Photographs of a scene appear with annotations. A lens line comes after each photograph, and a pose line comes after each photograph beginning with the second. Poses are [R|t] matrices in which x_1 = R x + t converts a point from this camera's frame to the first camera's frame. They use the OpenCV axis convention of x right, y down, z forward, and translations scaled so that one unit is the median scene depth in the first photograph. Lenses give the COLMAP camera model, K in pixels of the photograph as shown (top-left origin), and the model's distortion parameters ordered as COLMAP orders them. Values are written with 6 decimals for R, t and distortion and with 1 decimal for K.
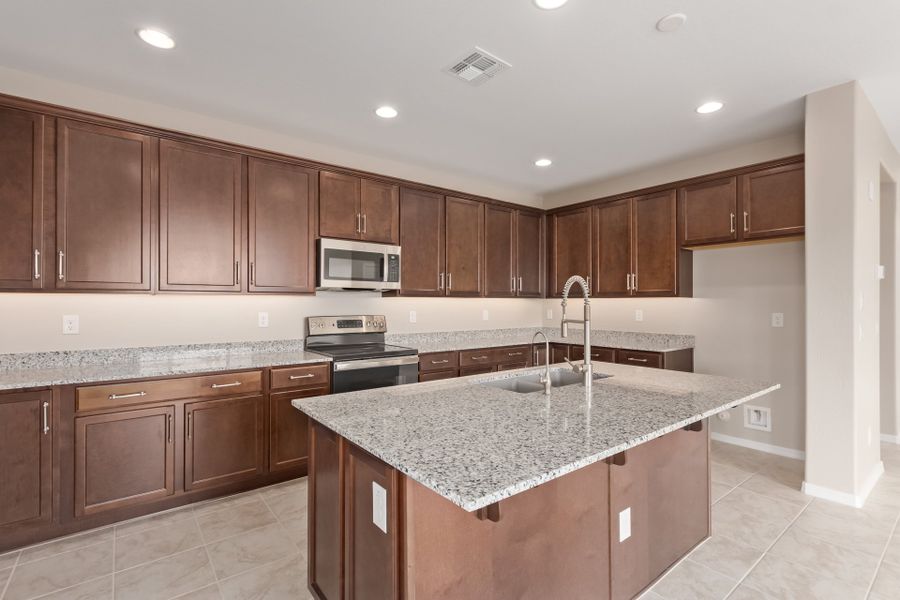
lens RADIAL K [[414.5, 0, 451.0], [0, 414.5, 302.3], [0, 0, 1]] dist [0.002308, 0.001490]
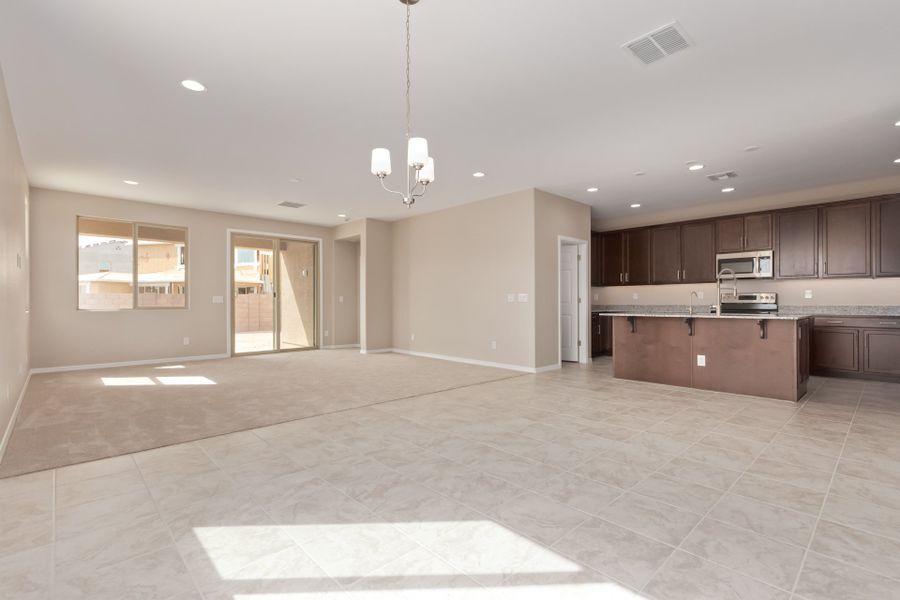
lens RADIAL K [[414.5, 0, 459.3], [0, 414.5, 300.8], [0, 0, 1]] dist [0.002308, 0.001490]
pose [[0.097687, -0.007486, -0.995189, 1.399014], [0.004068, 0.999966, -0.007123, 0.071636], [0.995209, -0.003353, 0.097714, -0.401323]]
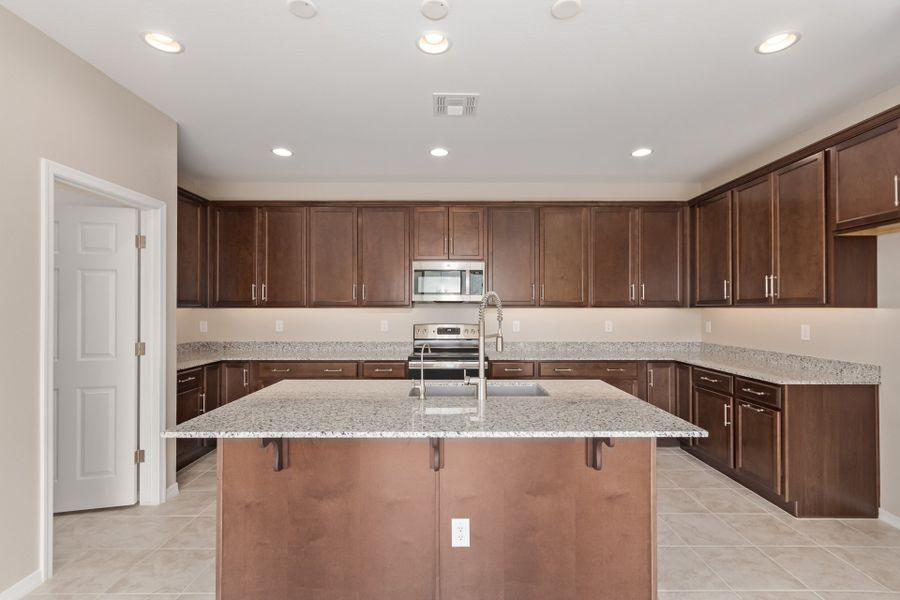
lens RADIAL K [[414.5, 0, 452.8], [0, 414.5, 307.8], [0, 0, 1]] dist [0.002308, 0.001490]
pose [[0.787597, -0.002288, -0.616187, 0.488292], [0.002903, 0.999996, -0.000003, -0.013541], [0.616184, -0.001786, 0.787600, 0.079082]]
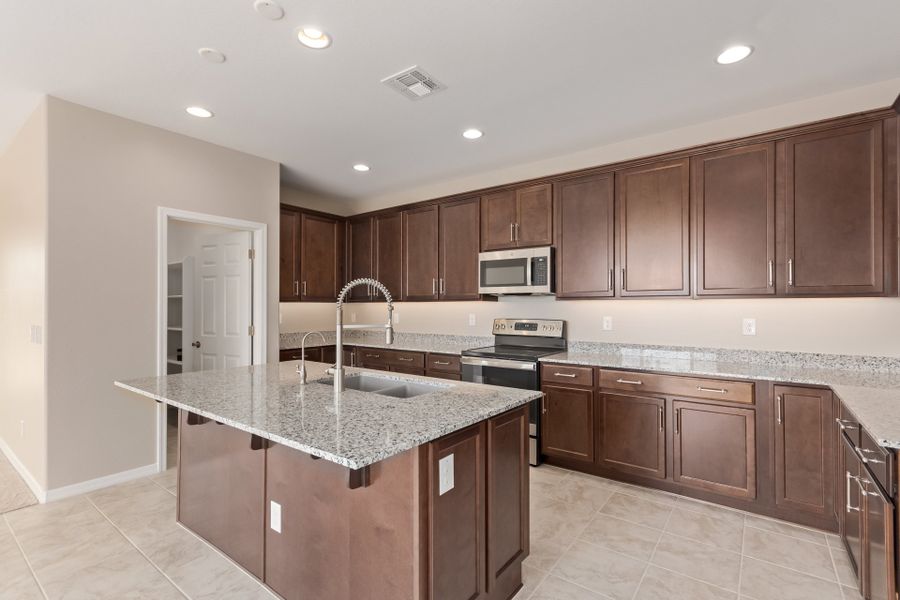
lens RADIAL K [[414.5, 0, 455.2], [0, 414.5, 304.9], [0, 0, 1]] dist [0.002308, 0.001490]
pose [[0.264176, -0.006630, -0.964452, 0.728416], [0.003161, 0.999977, -0.006008, 0.002140], [0.964469, -0.001461, 0.264191, 0.541984]]
